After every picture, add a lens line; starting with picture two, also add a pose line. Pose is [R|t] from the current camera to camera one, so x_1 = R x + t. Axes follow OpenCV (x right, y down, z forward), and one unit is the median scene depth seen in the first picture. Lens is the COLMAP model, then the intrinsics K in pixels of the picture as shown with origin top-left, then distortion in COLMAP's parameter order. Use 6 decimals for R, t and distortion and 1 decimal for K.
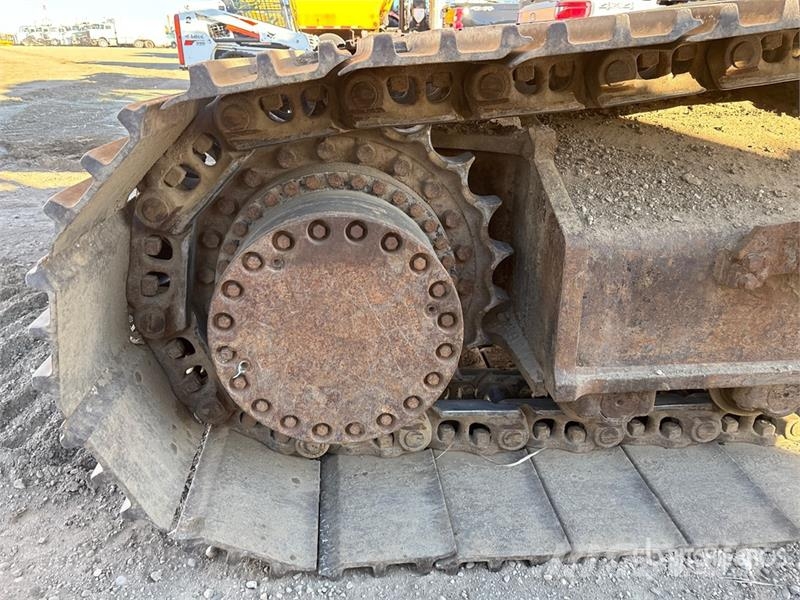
lens RADIAL K [[602.2, 0, 397.0], [0, 602.2, 294.2], [0, 0, 1]] dist [0.075735, -0.085505]
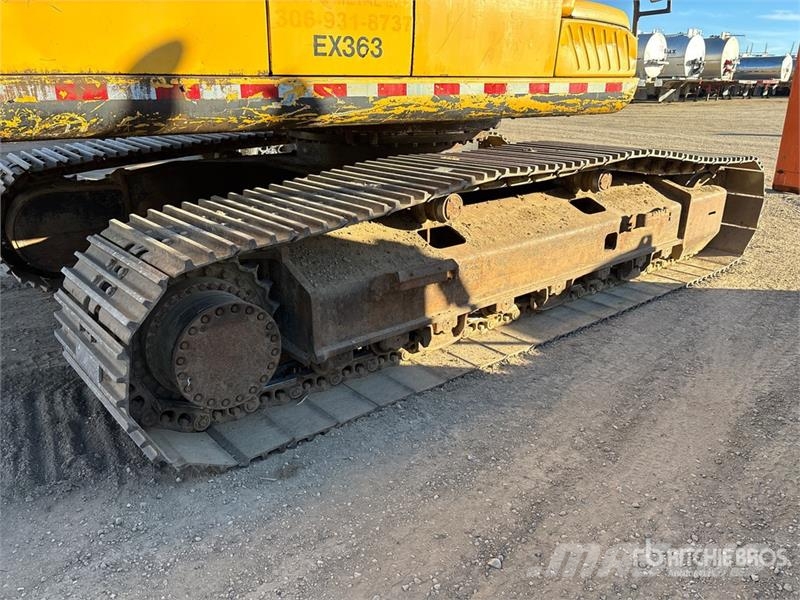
lens RADIAL K [[602.2, 0, 397.0], [0, 602.2, 294.2], [0, 0, 1]] dist [0.075735, -0.085505]
pose [[0.820795, -0.182078, 0.541427, -0.688167], [0.210777, 0.977491, 0.009188, -0.040654], [-0.530912, 0.106579, 0.840698, -1.122357]]
